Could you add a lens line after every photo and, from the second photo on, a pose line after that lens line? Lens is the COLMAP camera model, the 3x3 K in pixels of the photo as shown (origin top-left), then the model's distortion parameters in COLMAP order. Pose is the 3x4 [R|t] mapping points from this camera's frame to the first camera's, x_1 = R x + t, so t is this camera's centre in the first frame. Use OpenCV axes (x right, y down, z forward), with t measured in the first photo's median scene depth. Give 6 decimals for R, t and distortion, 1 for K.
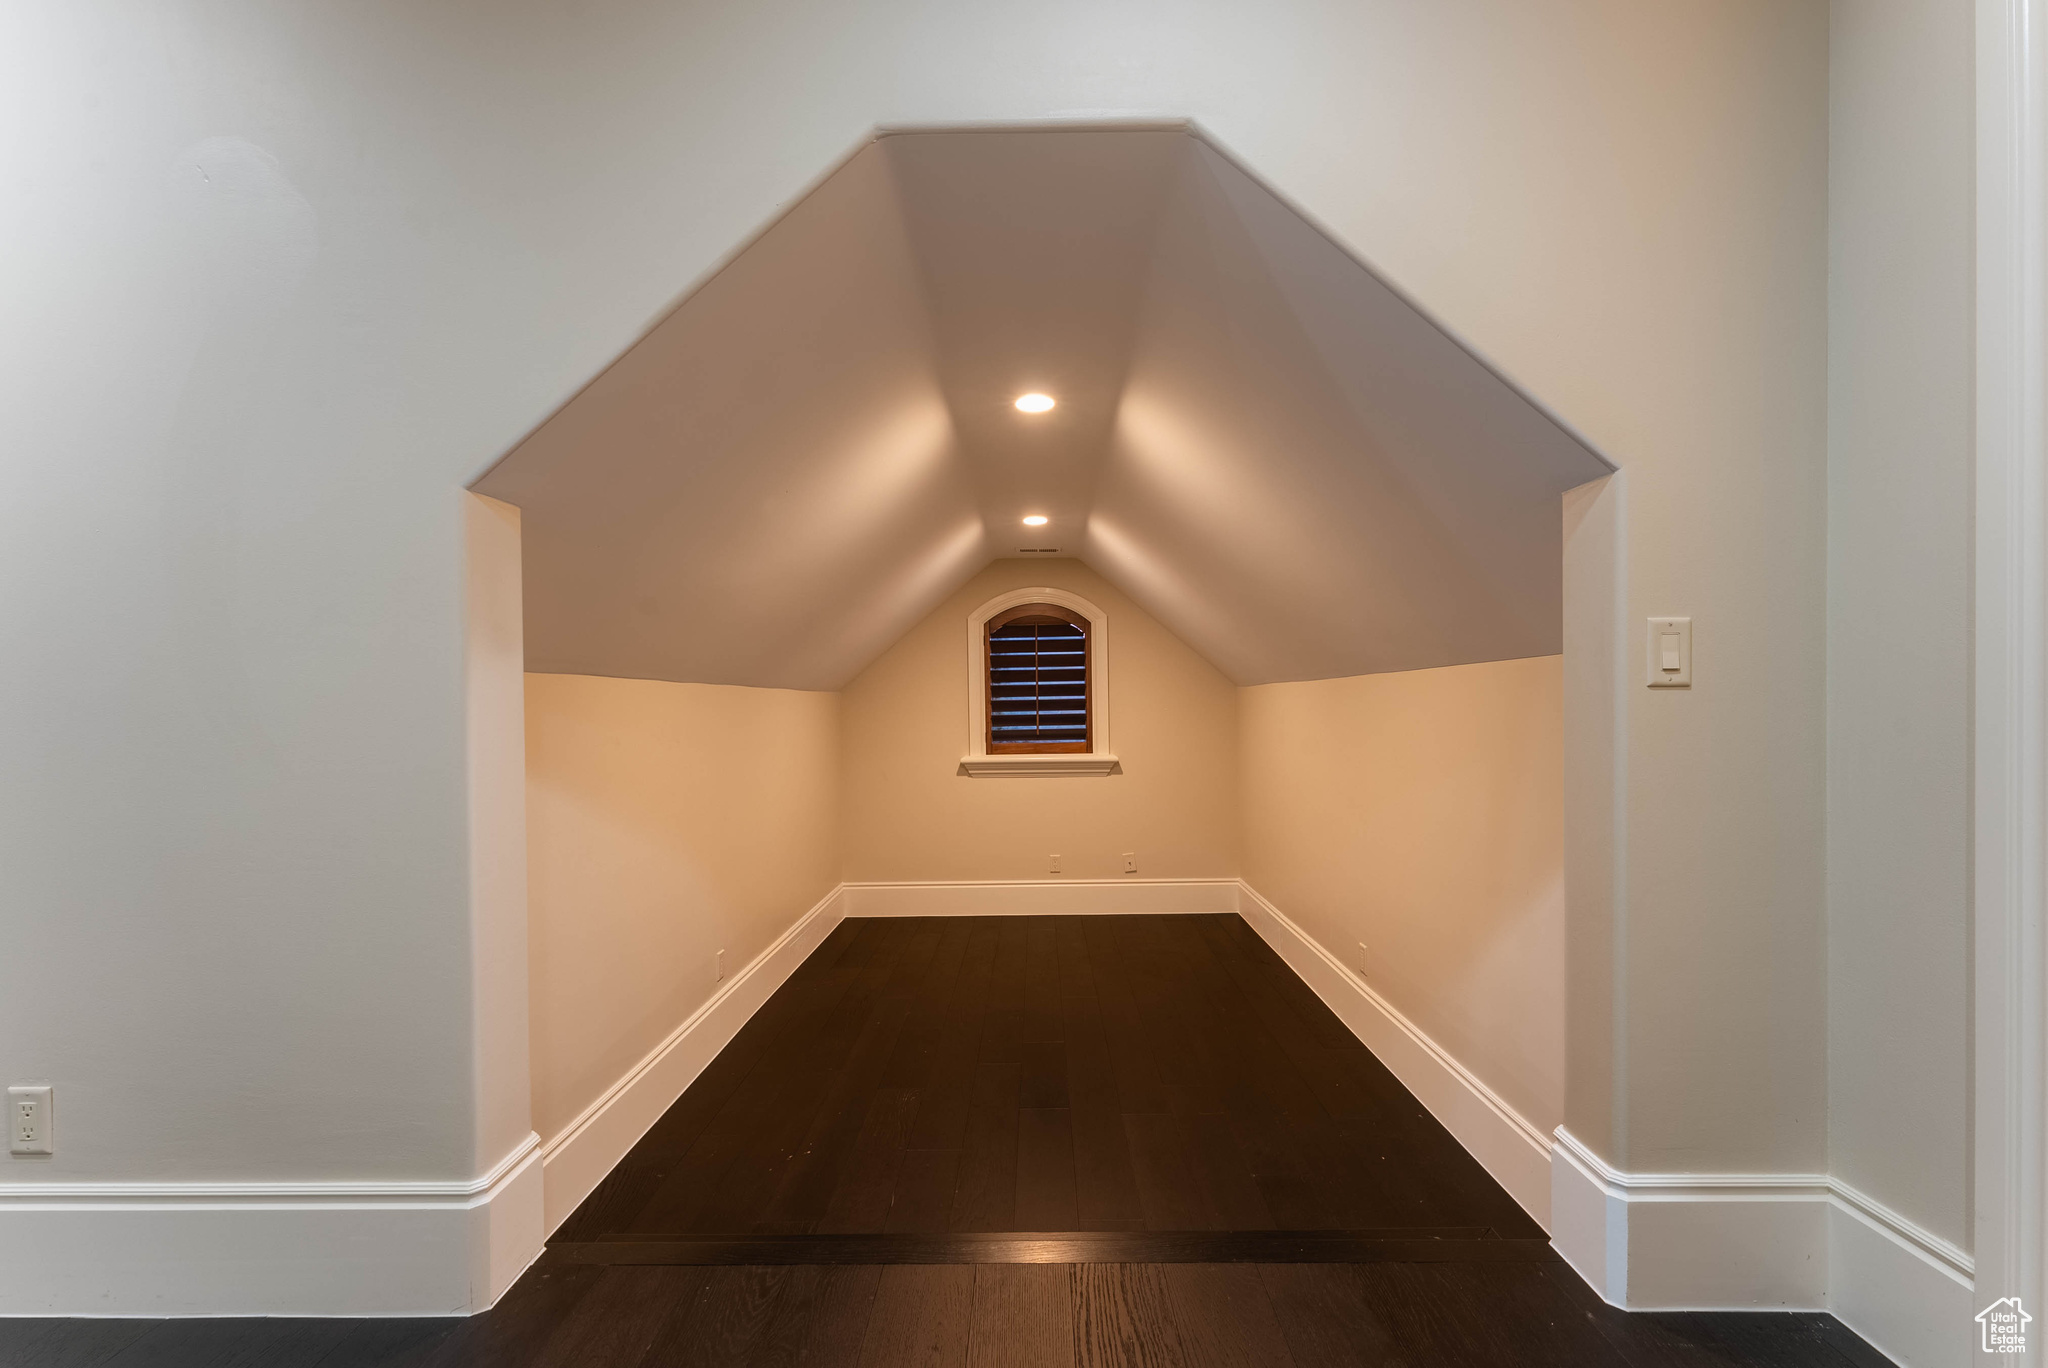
lens RADIAL K [[855.1, 0, 1025.4], [0, 855.1, 722.3], [0, 0, 1]] dist [-0.000540, -0.000016]
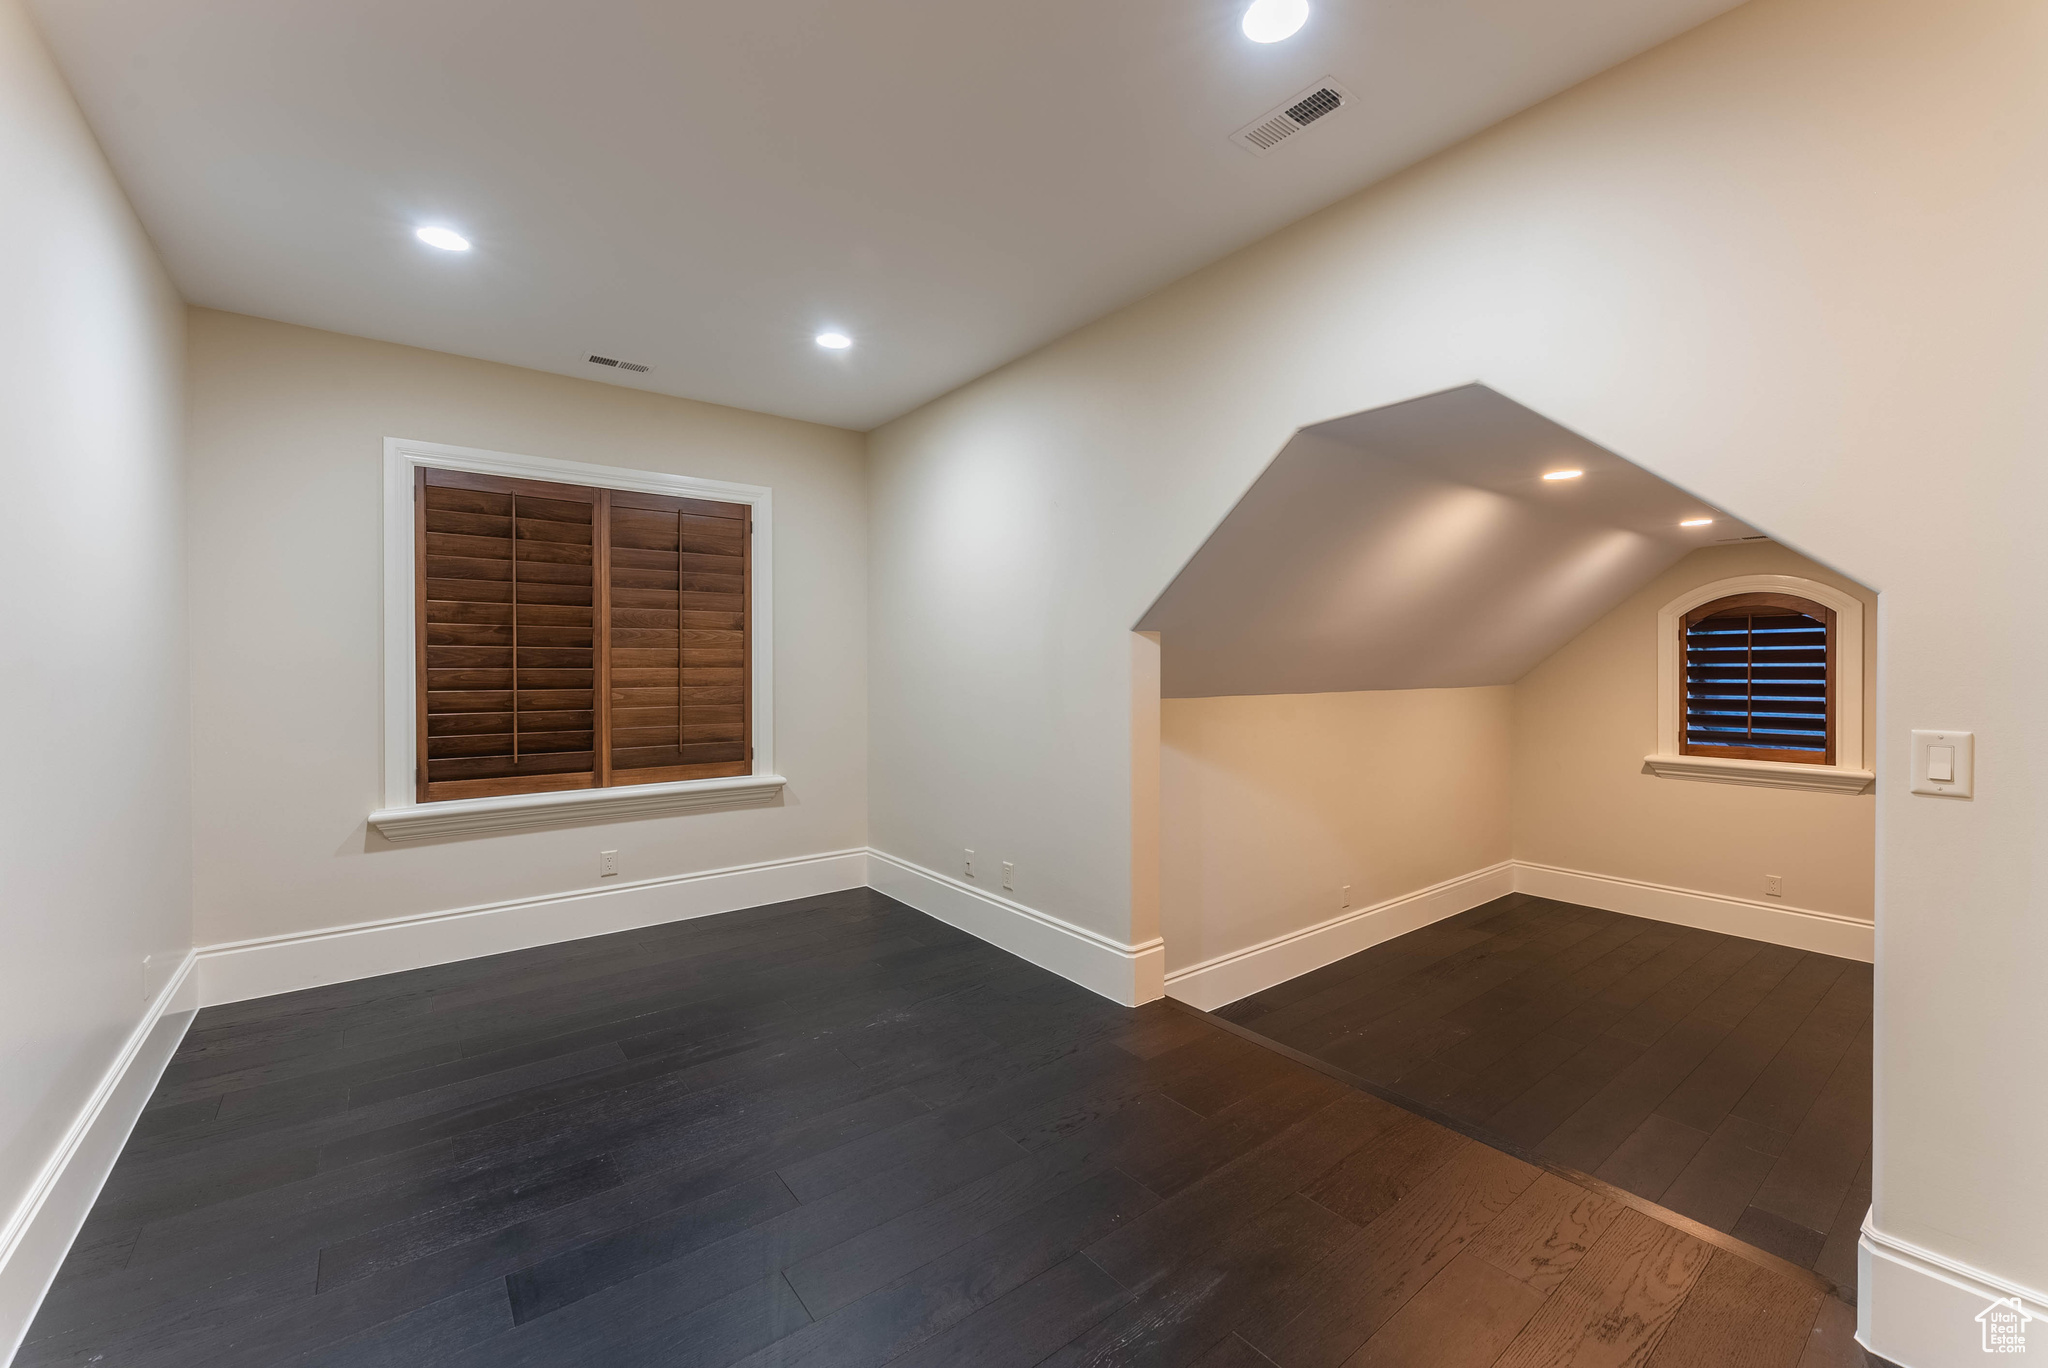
lens RADIAL K [[842.5, 0, 1016.5], [0, 842.5, 673.7], [0, 0, 1]] dist [-0.002118, -0.000135]
pose [[0.609767, 0.022511, -0.792261, 0.244954], [-0.018712, 0.999727, 0.014004, -0.052063], [0.792360, 0.006286, 0.610022, -0.154240]]
